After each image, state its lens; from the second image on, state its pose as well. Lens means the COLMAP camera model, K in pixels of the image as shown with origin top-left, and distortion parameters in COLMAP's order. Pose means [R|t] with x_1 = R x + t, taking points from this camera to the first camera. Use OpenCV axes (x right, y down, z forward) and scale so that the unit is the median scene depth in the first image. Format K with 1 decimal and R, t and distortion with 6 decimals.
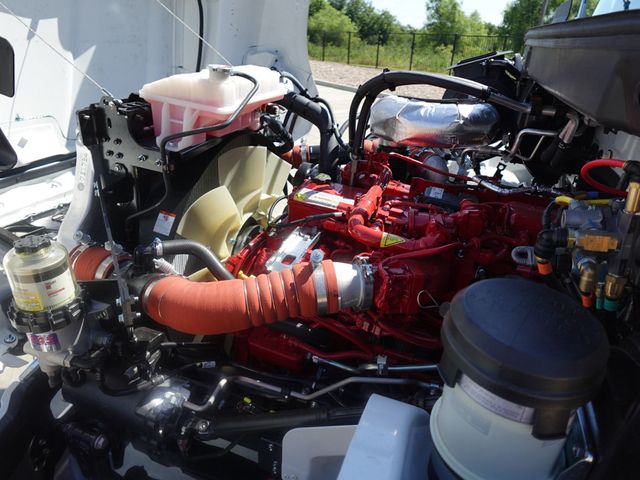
lens RADIAL K [[406.1, 0, 321.0], [0, 406.1, 241.5], [0, 0, 1]] dist [-0.005294, 0.008578]
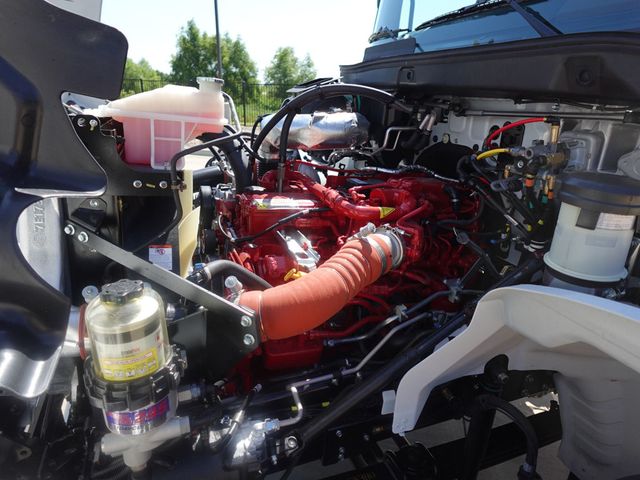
lens RADIAL K [[406.1, 0, 320.3], [0, 406.1, 244.1], [0, 0, 1]] dist [-0.005294, 0.008578]
pose [[0.757104, -0.242617, 0.606573, -0.624072], [0.296530, 0.954950, 0.011842, 0.016490], [-0.582120, 0.170902, 0.794939, 0.111260]]
